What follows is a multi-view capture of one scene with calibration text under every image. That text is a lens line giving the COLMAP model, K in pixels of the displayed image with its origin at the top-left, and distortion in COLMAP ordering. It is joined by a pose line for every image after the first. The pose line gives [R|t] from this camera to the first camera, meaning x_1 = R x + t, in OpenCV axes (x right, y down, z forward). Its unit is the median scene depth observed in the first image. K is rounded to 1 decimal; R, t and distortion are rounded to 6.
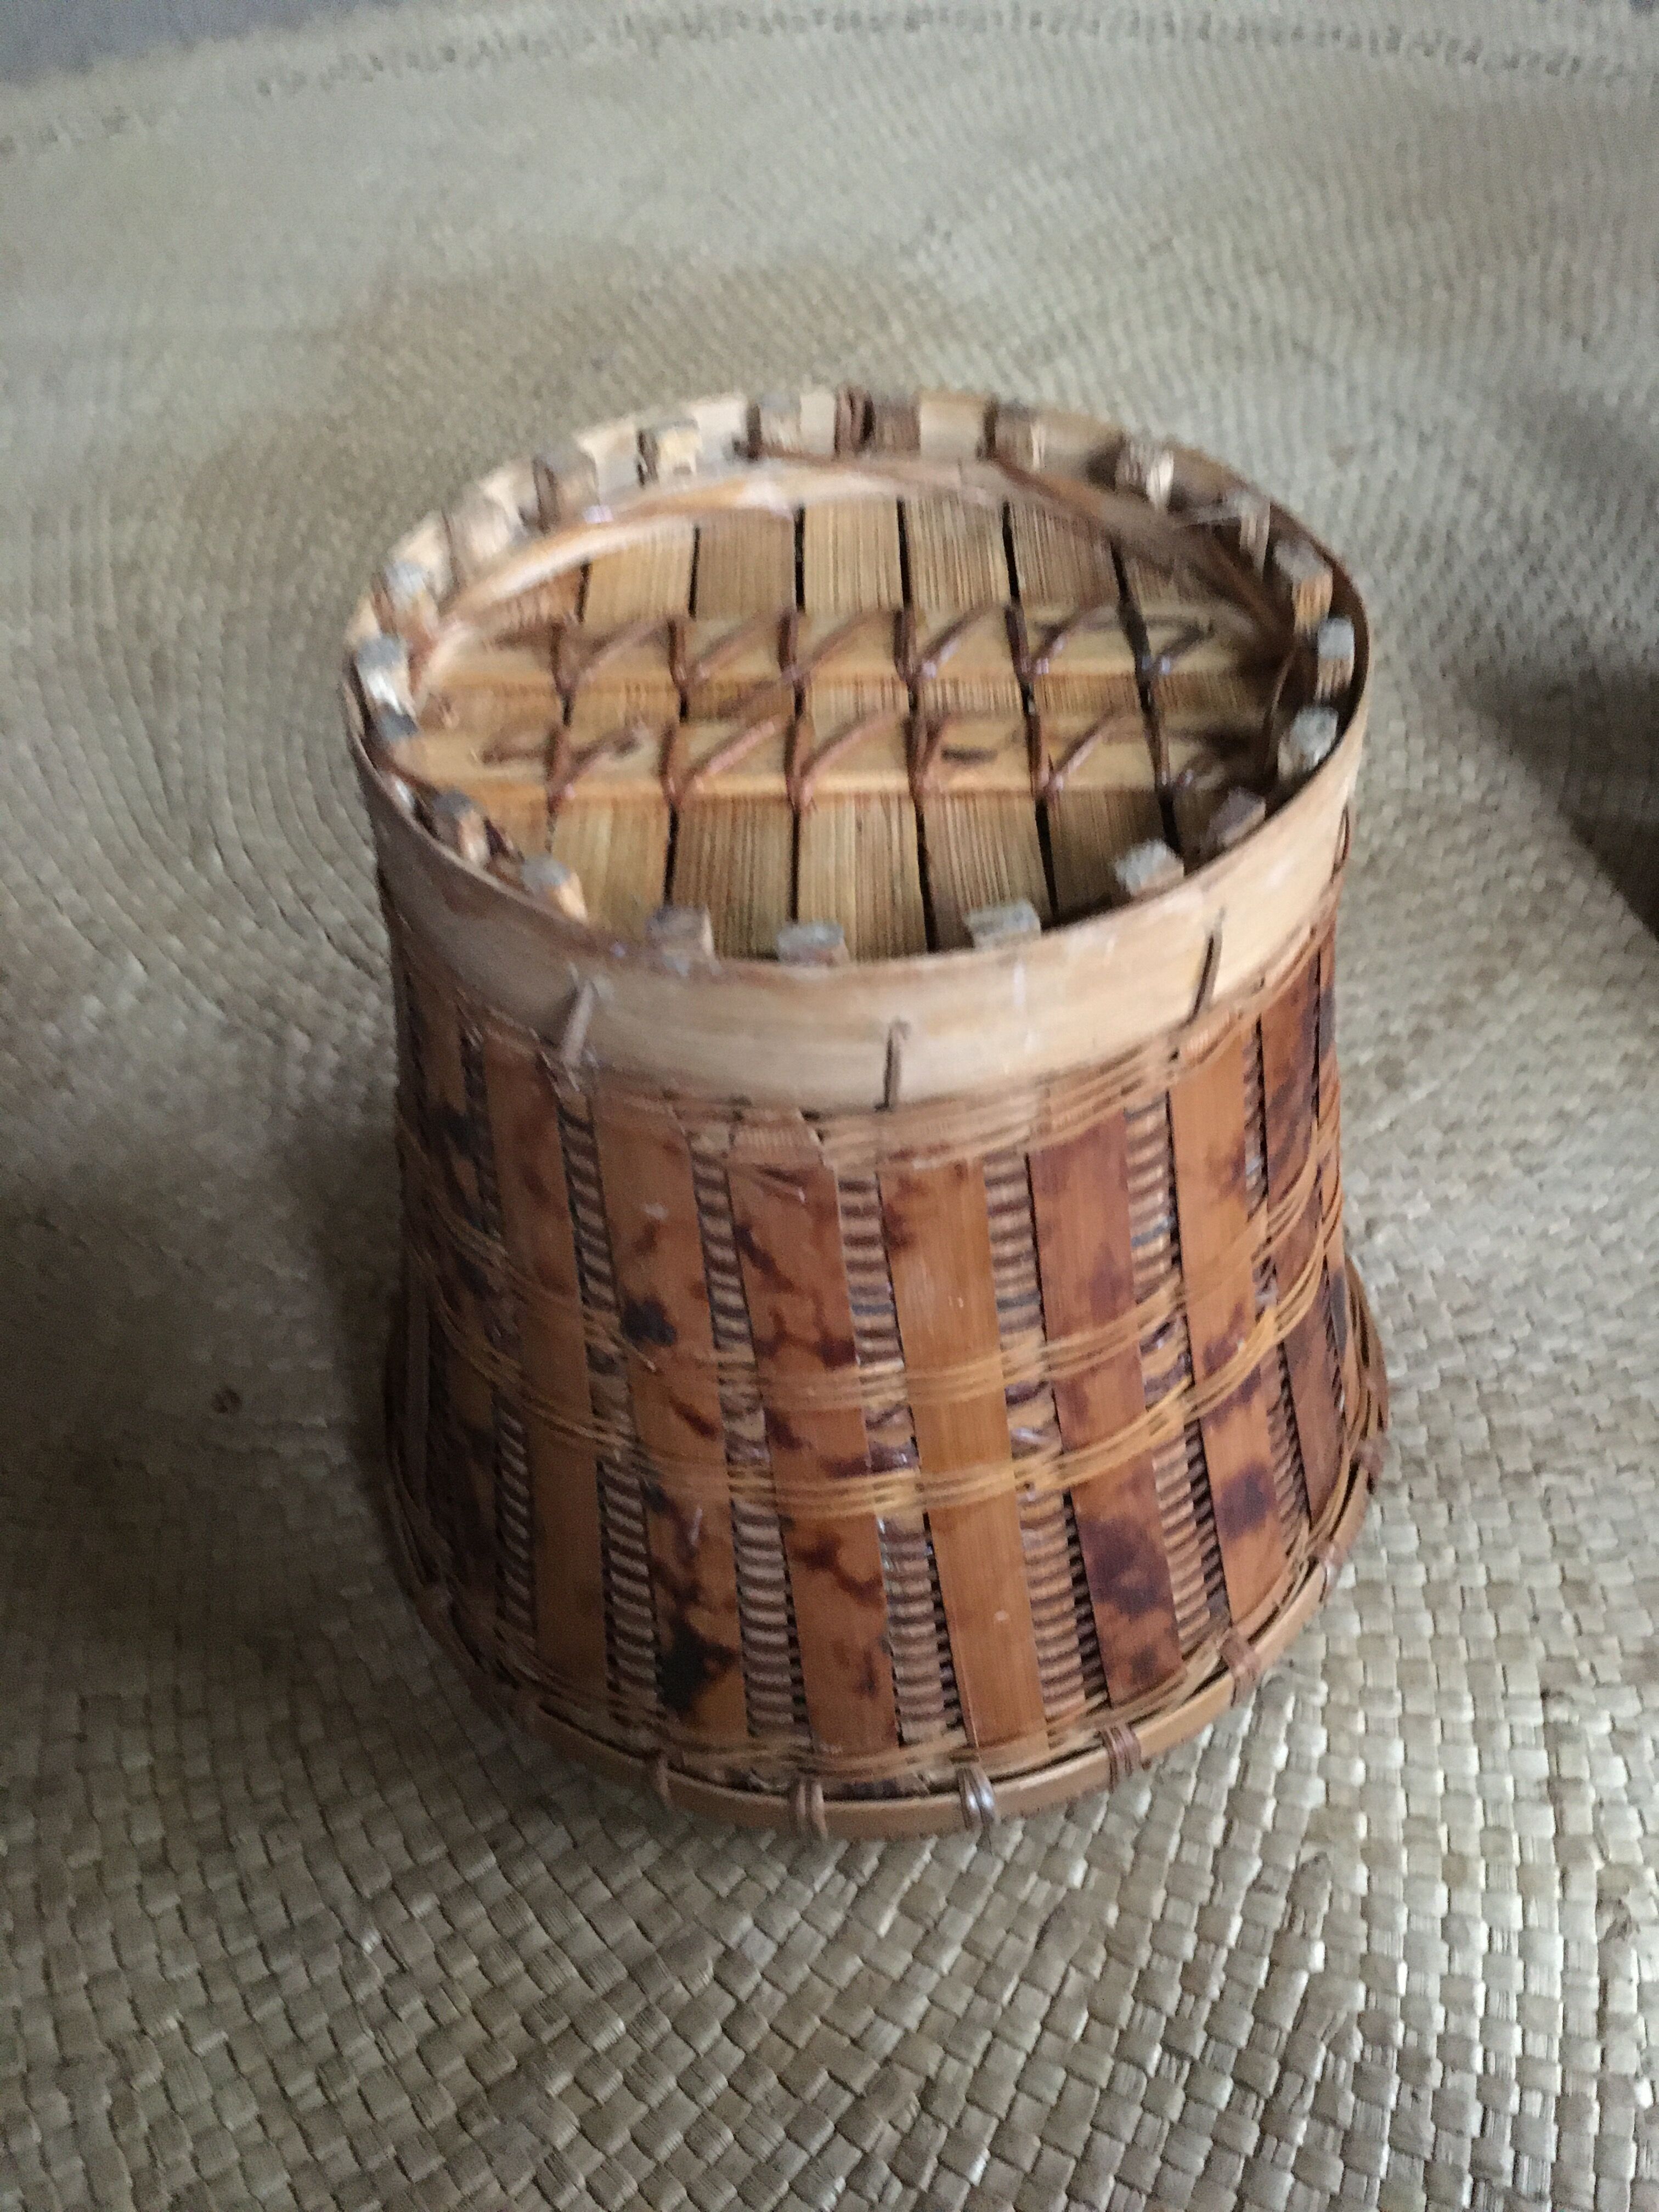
lens RADIAL K [[1912.4, 0, 787.5], [0, 1912.4, 1106.1], [0, 0, 1]] dist [0.083997, -0.121444]
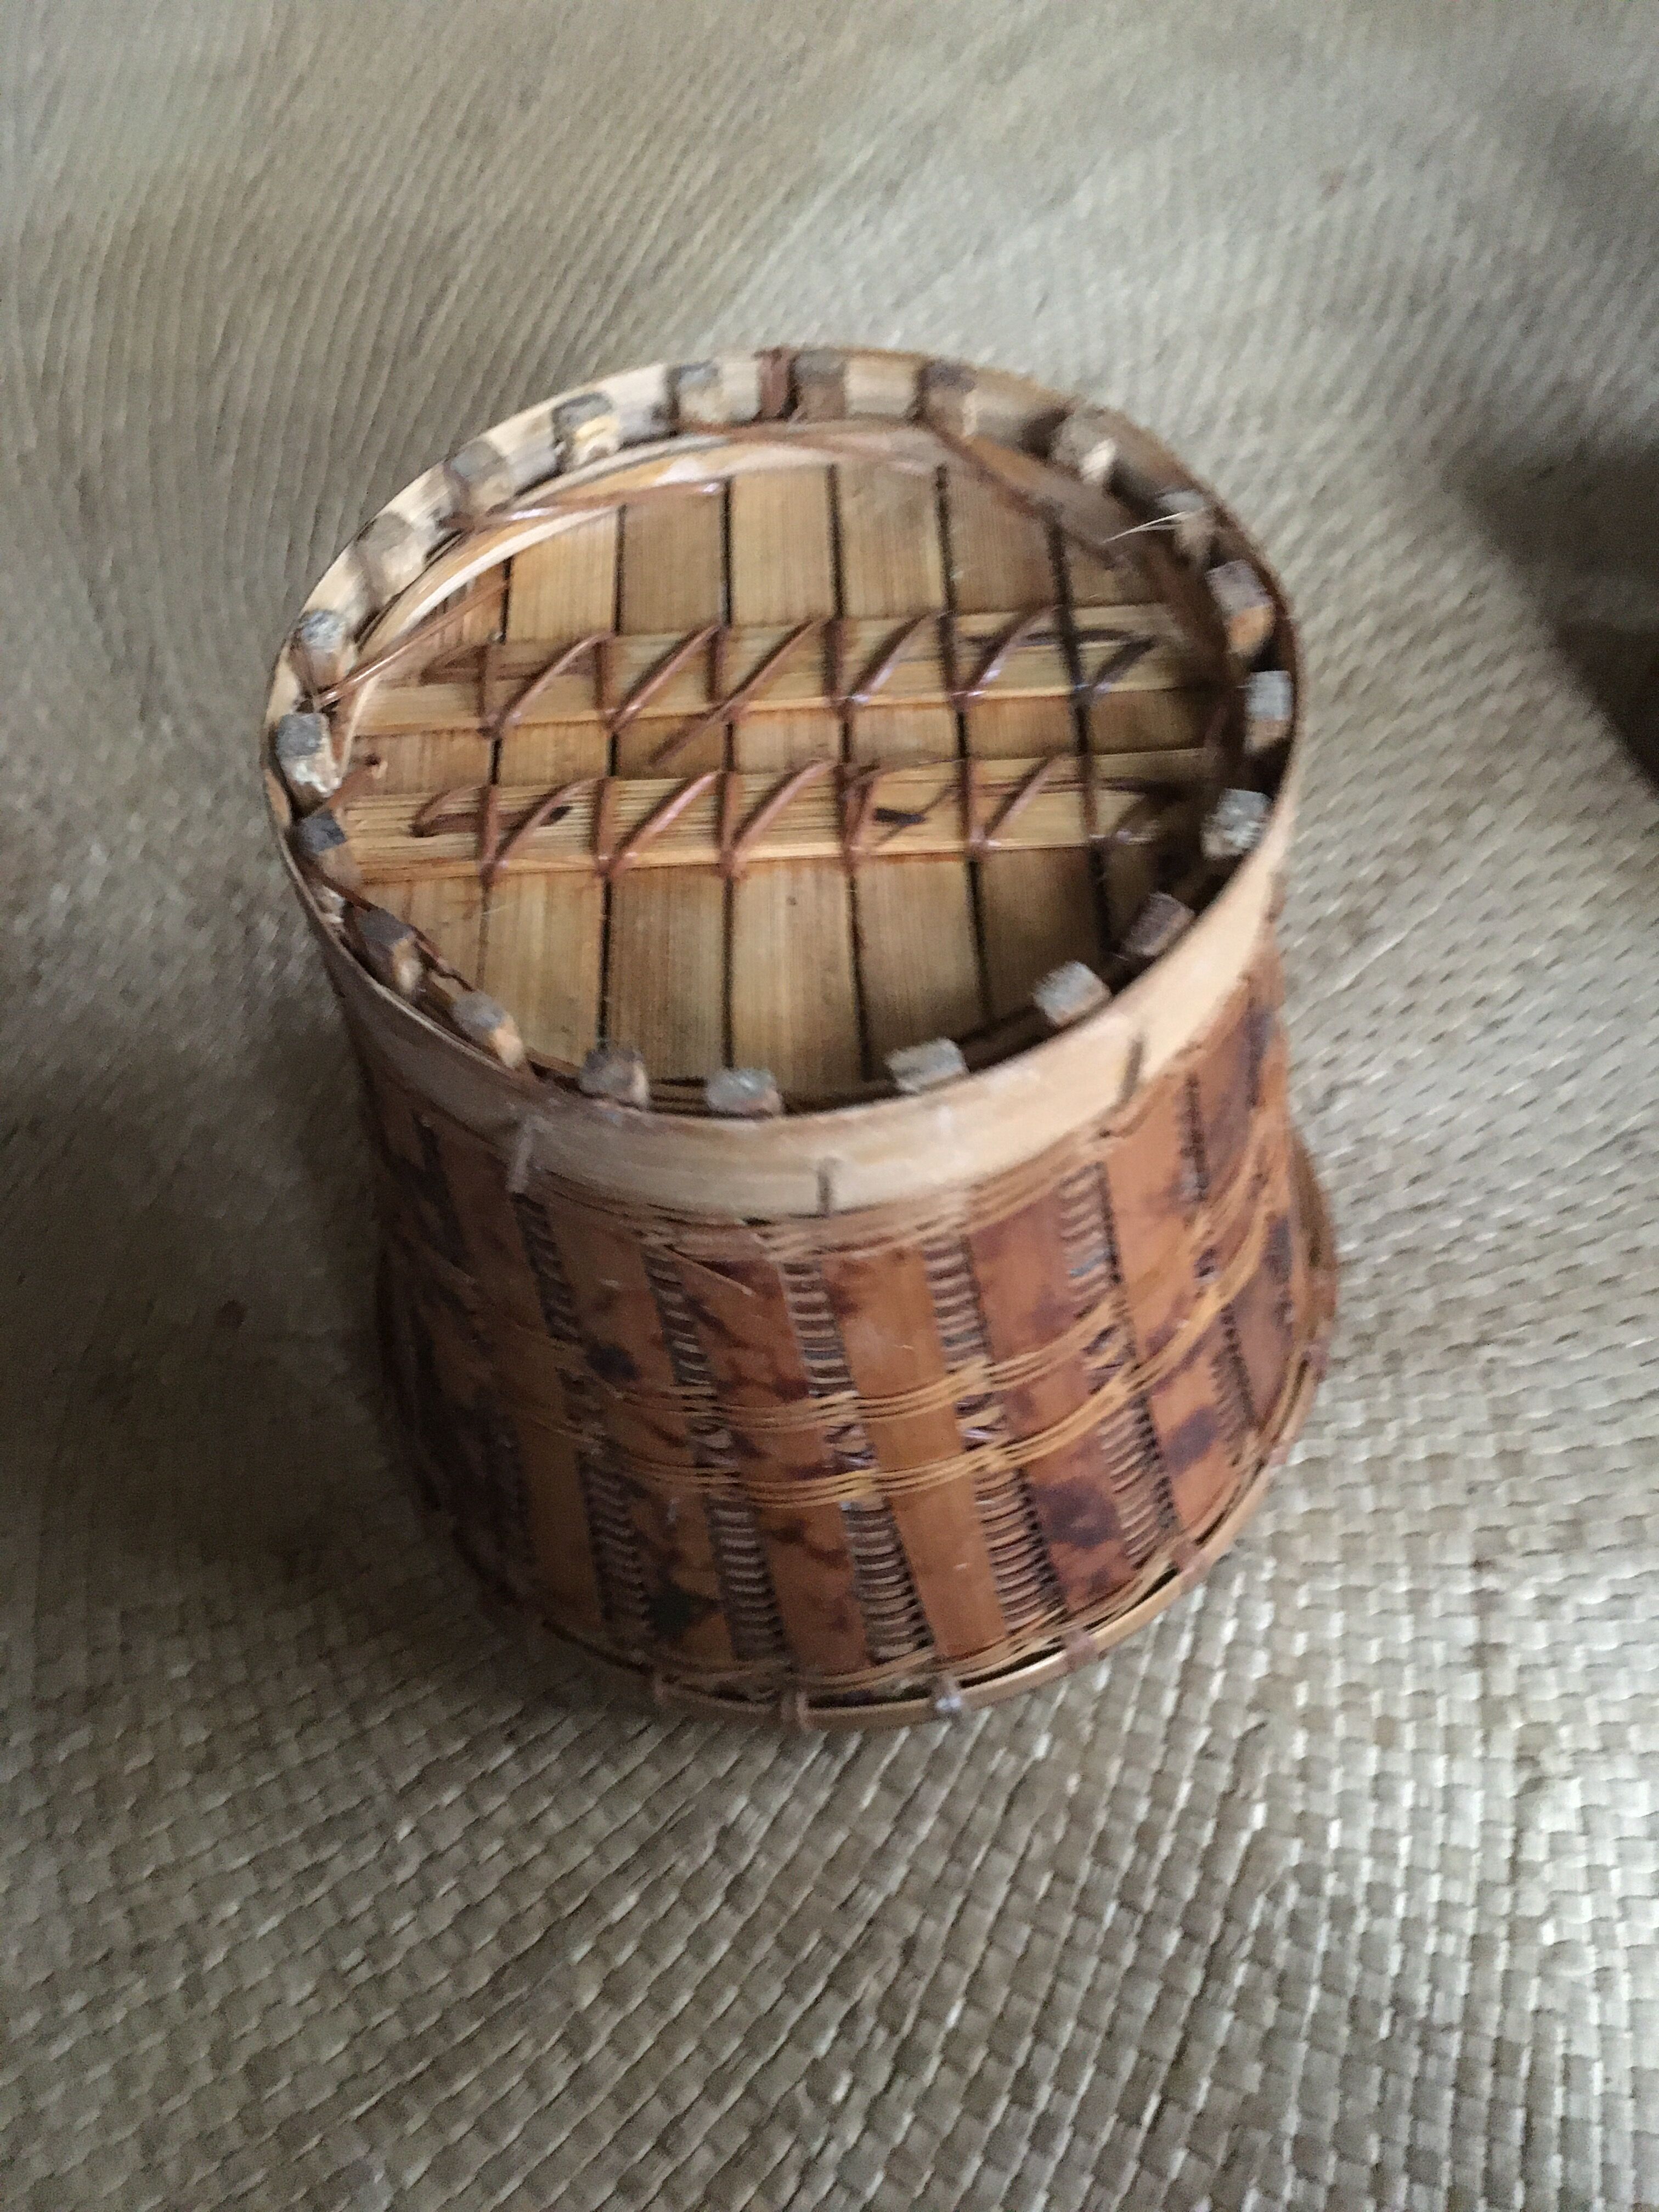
lens RADIAL K [[1912.4, 0, 787.5], [0, 1912.4, 1106.1], [0, 0, 1]] dist [0.083997, -0.121444]
pose [[0.999123, -0.040862, -0.009138, 0.030714], [0.041863, 0.979123, 0.198910, -0.184282], [0.000819, -0.199118, 0.979975, -0.001313]]
